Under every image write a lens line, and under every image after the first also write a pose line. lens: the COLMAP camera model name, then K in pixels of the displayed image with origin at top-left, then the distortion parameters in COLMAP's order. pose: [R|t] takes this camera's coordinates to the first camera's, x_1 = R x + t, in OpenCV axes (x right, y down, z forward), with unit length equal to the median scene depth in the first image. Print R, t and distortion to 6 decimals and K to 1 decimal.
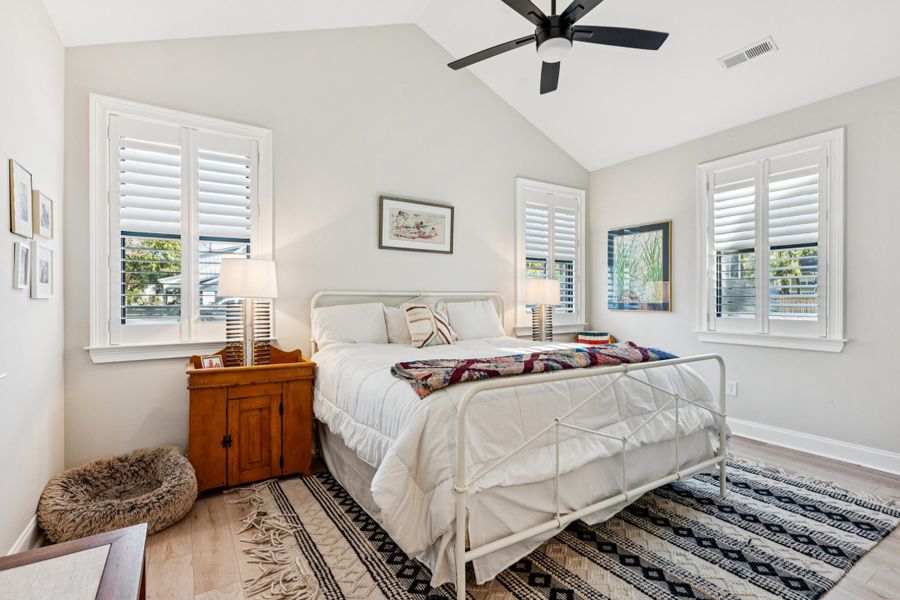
lens RADIAL K [[429.6, 0, 448.7], [0, 429.6, 301.1], [0, 0, 1]] dist [0.002931, -0.000903]
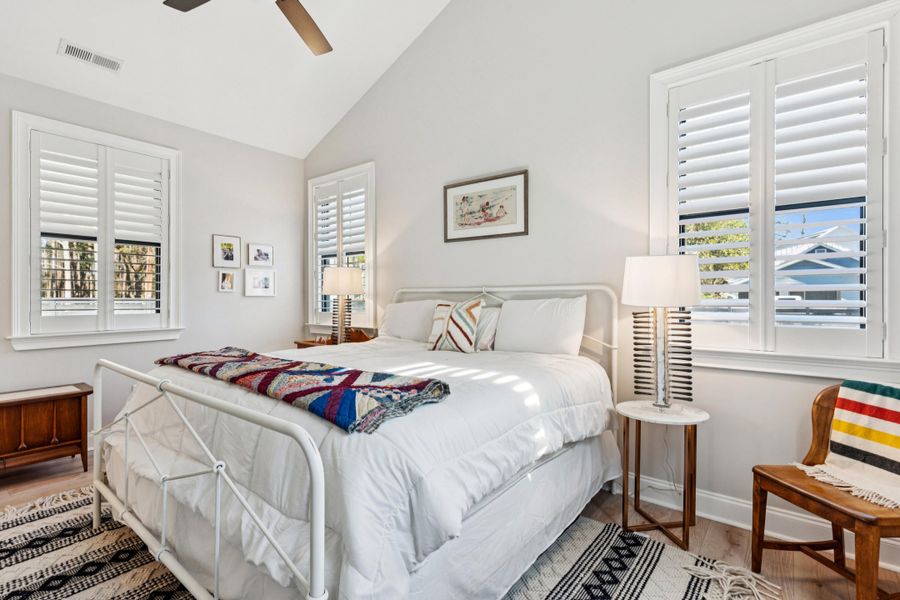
lens RADIAL K [[429.6, 0, 448.7], [0, 429.6, 301.1], [0, 0, 1]] dist [0.002931, -0.000903]
pose [[0.315551, 0.008178, -0.948873, 0.720693], [-0.001068, 0.999965, 0.008264, -0.001188], [0.948908, -0.001594, 0.315549, 0.690972]]
